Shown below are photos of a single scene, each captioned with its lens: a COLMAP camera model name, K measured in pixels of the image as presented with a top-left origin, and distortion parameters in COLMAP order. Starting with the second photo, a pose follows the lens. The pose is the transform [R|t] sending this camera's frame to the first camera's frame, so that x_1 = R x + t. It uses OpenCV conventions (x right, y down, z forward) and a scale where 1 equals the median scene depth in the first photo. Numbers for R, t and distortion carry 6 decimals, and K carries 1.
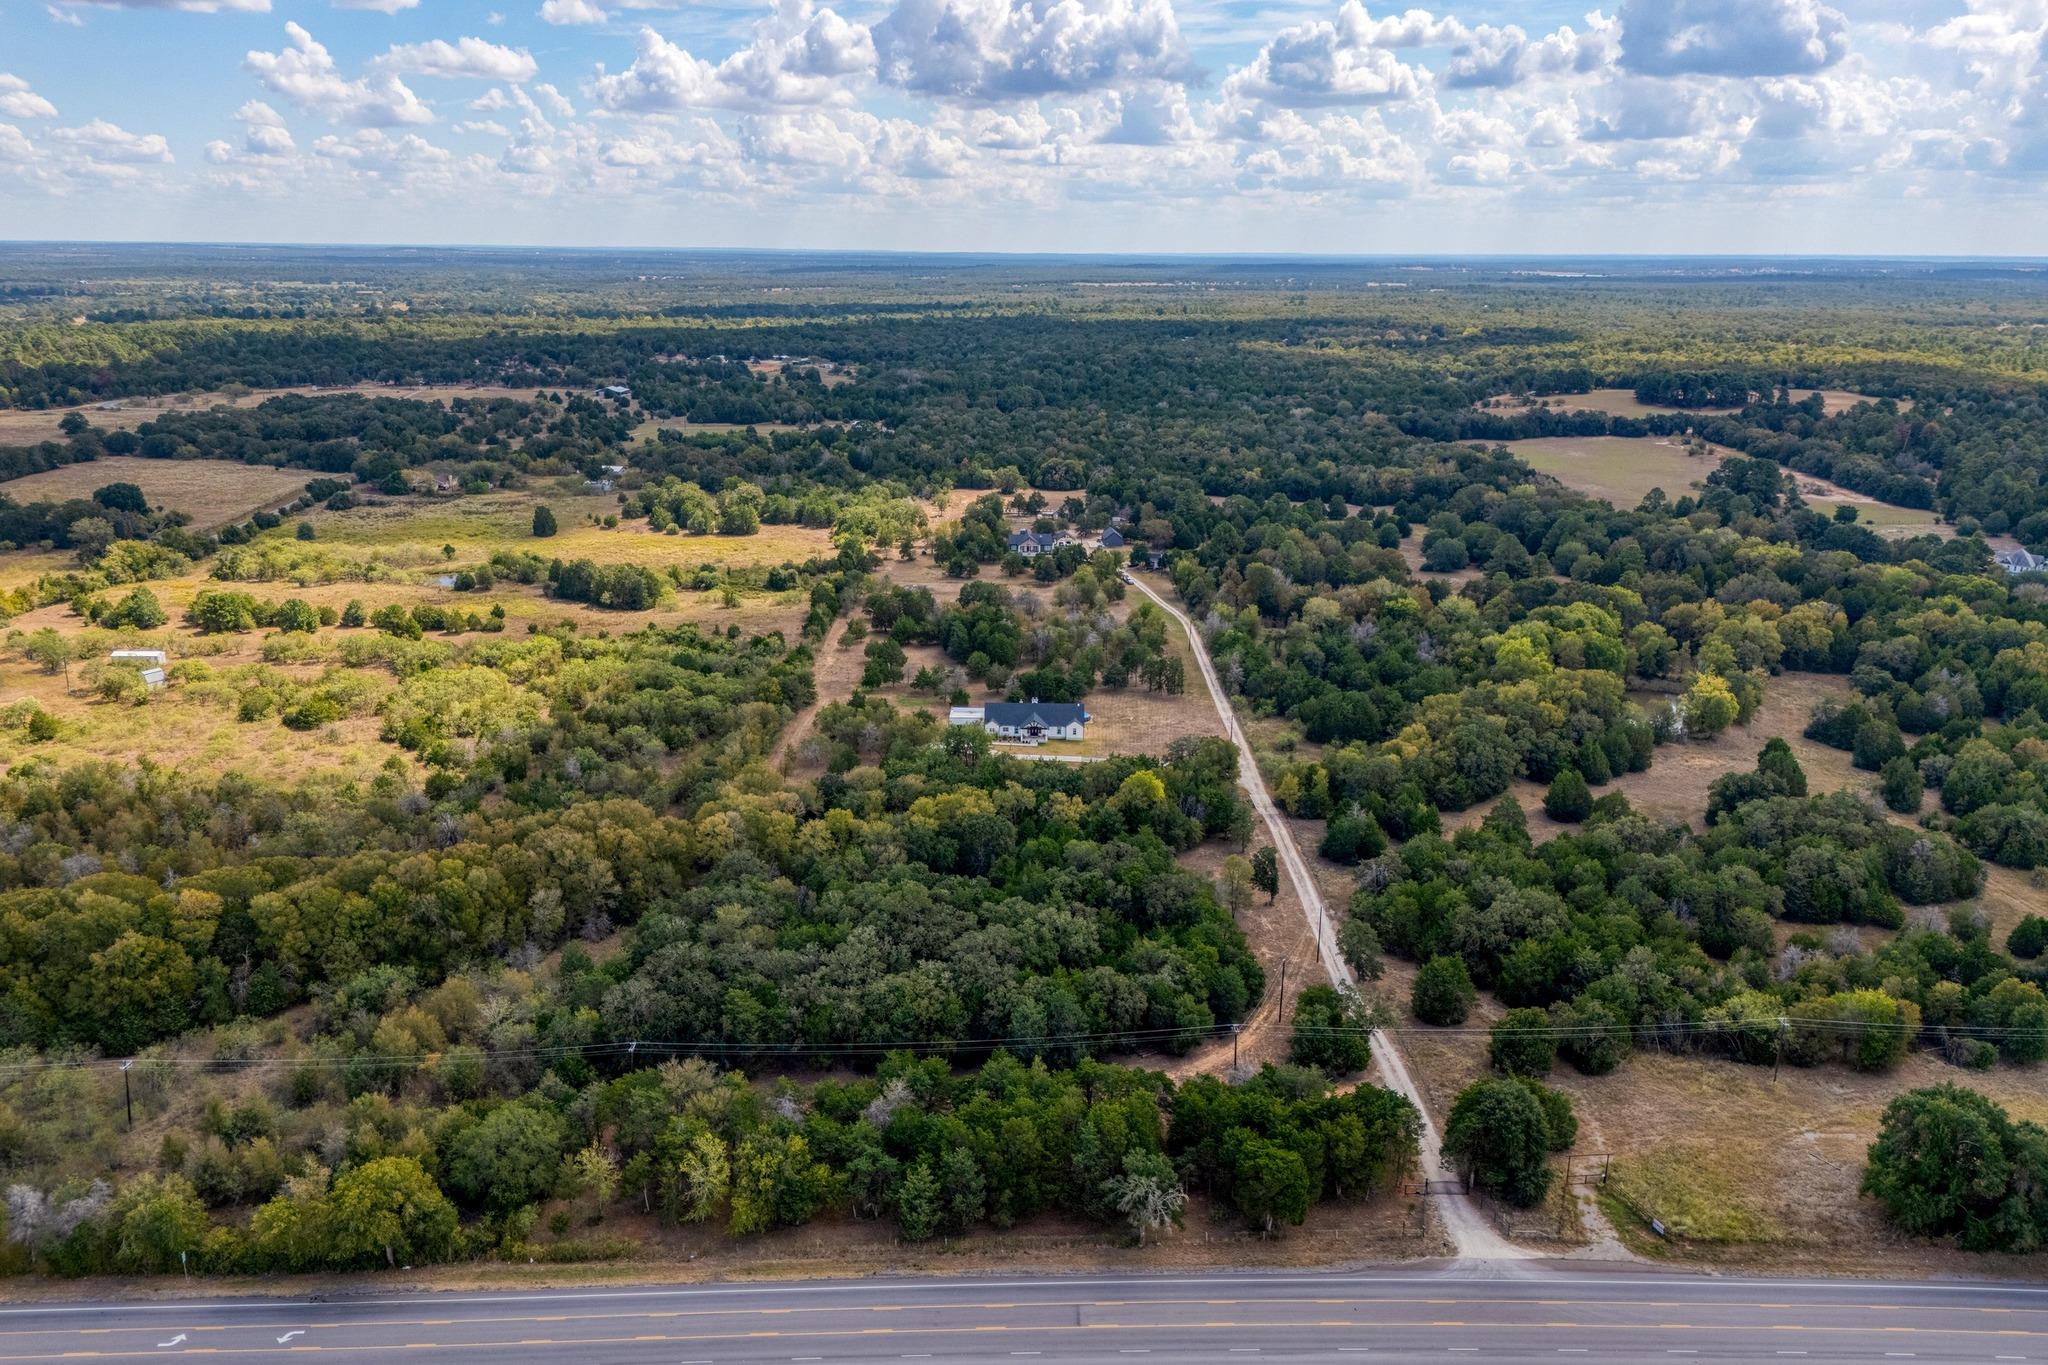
lens RADIAL K [[1511.3, 0, 1024.1], [0, 1511.3, 578.7], [0, 0, 1]] dist [0.049627, 0.003328]
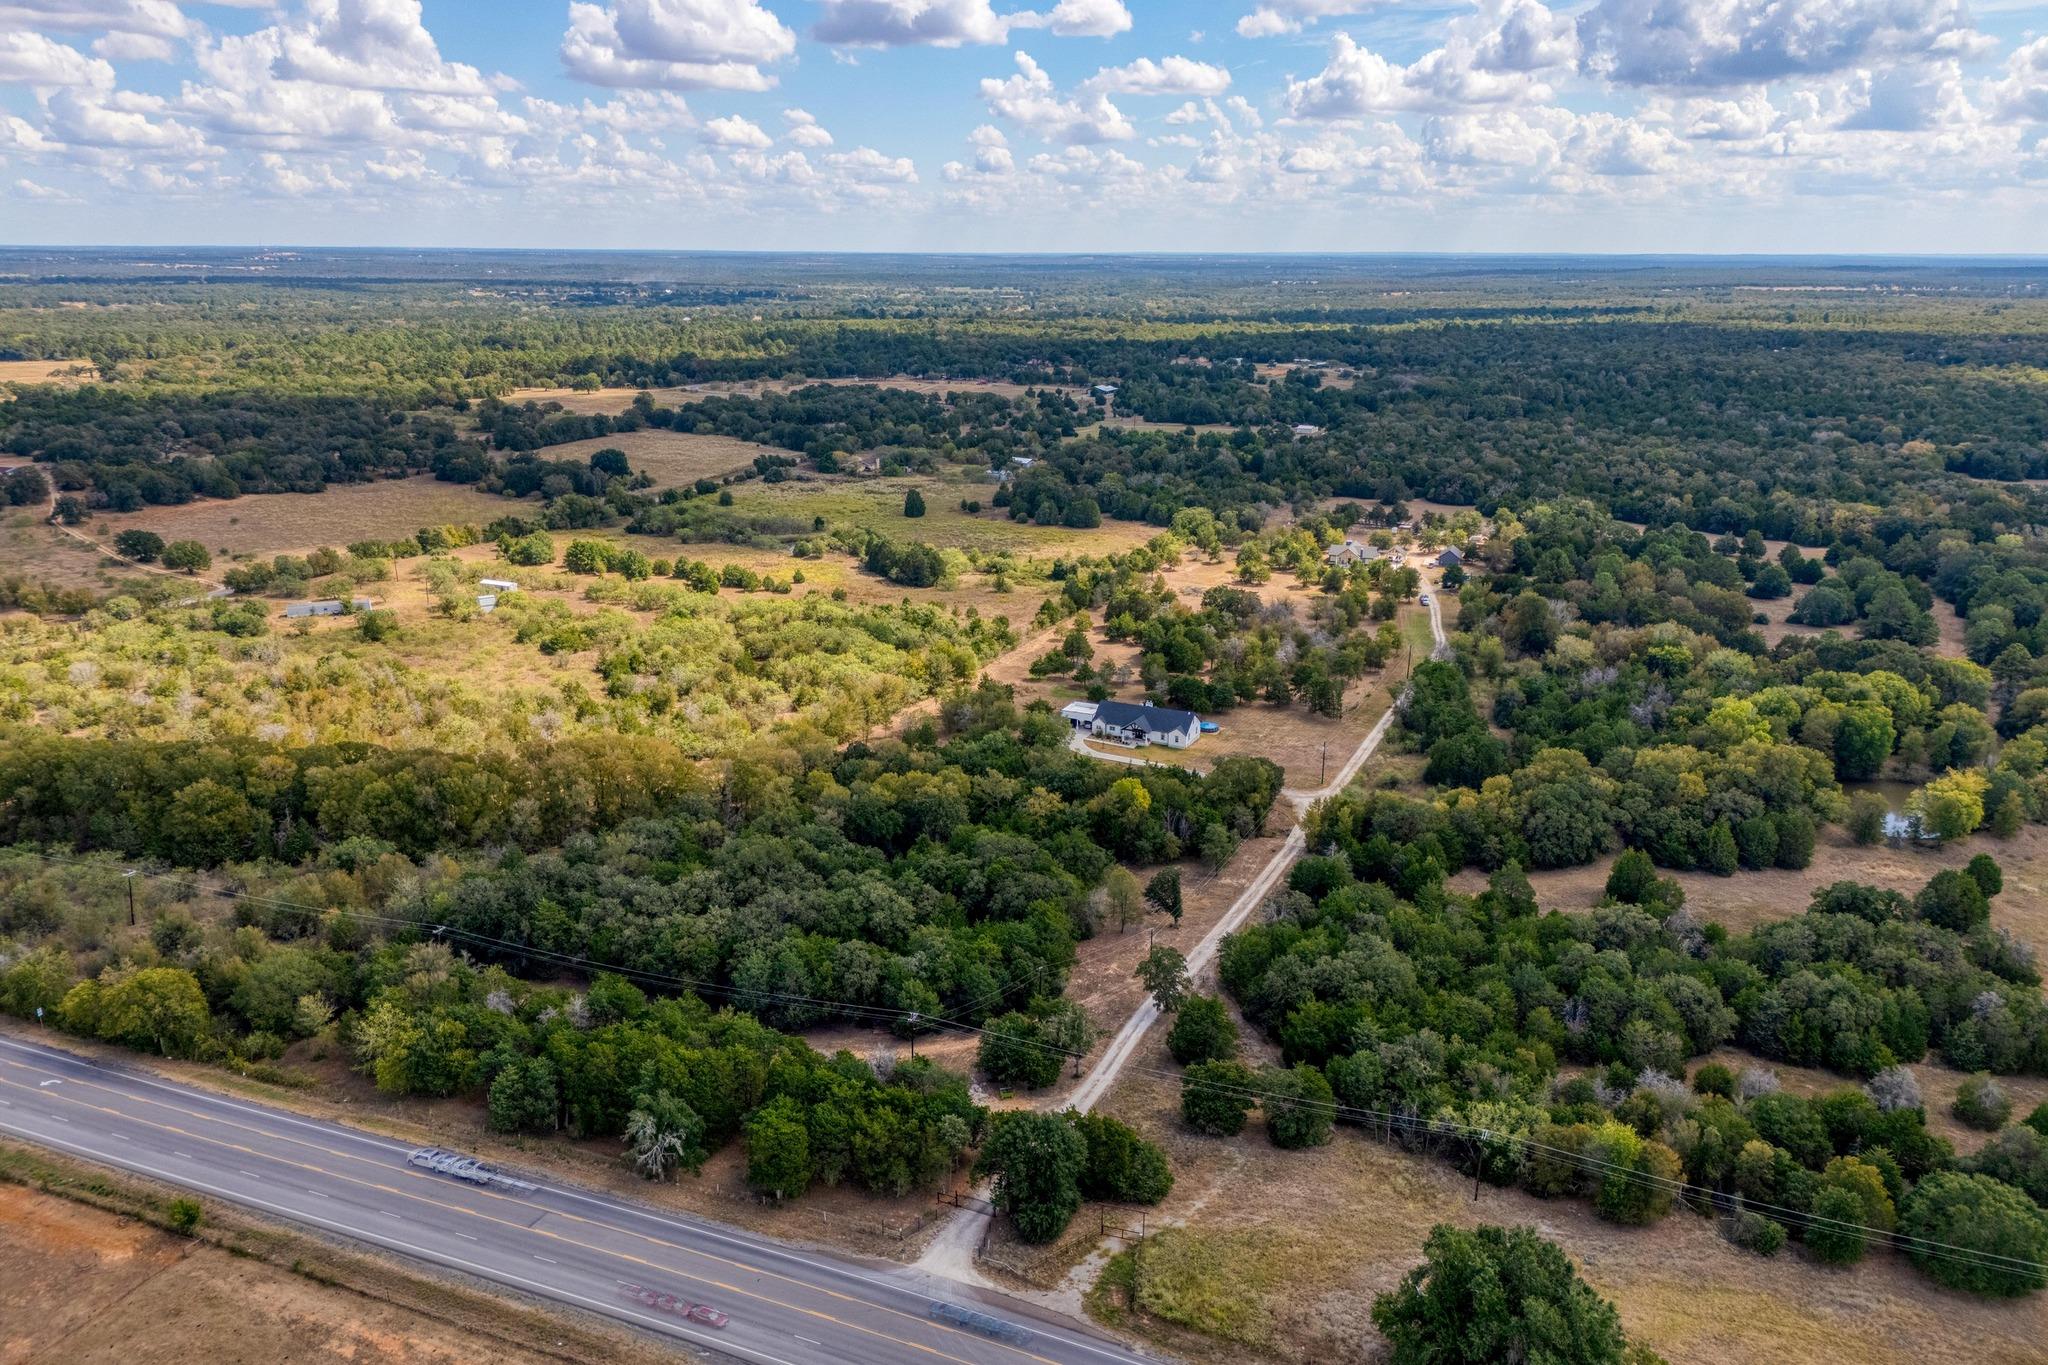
lens RADIAL K [[1507.1, 0, 1023.8], [0, 1507.1, 578.9], [0, 0, 1]] dist [0.110023, -0.123988]
pose [[0.912738, 0.083635, -0.399894, 0.206260], [-0.084972, 0.996279, 0.014421, -0.005725], [0.399612, 0.020817, 0.916448, 0.032680]]
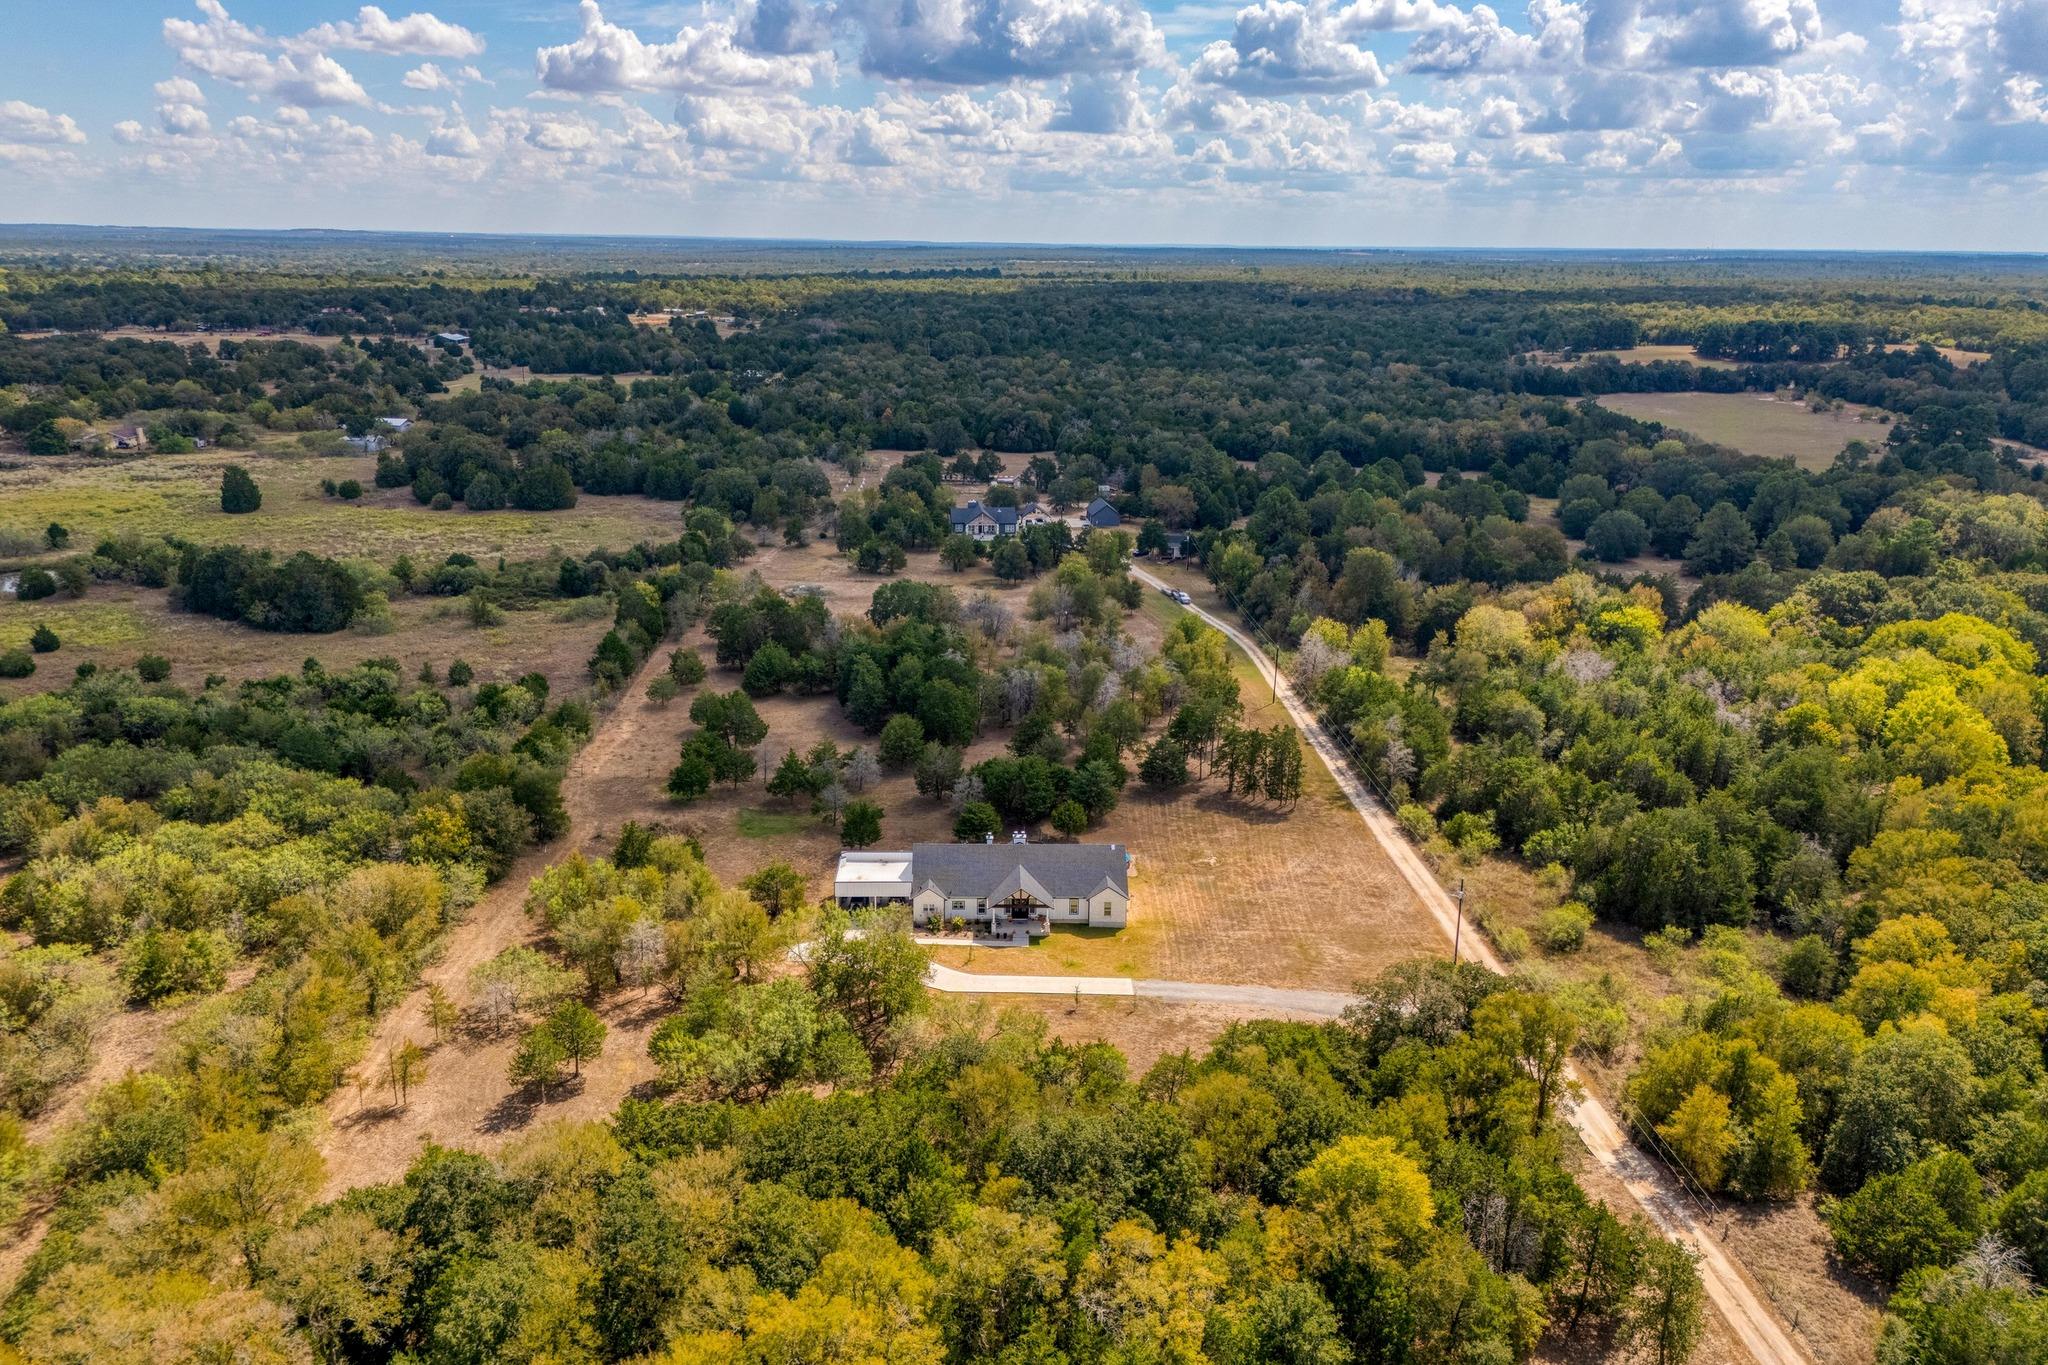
lens RADIAL K [[1507.1, 0, 1023.8], [0, 1507.1, 578.9], [0, 0, 1]] dist [0.110023, -0.123988]
pose [[0.999009, -0.004337, 0.044291, -0.007710], [0.004088, 0.999975, 0.005715, -0.001745], [-0.044314, -0.005528, 0.999002, 0.336346]]
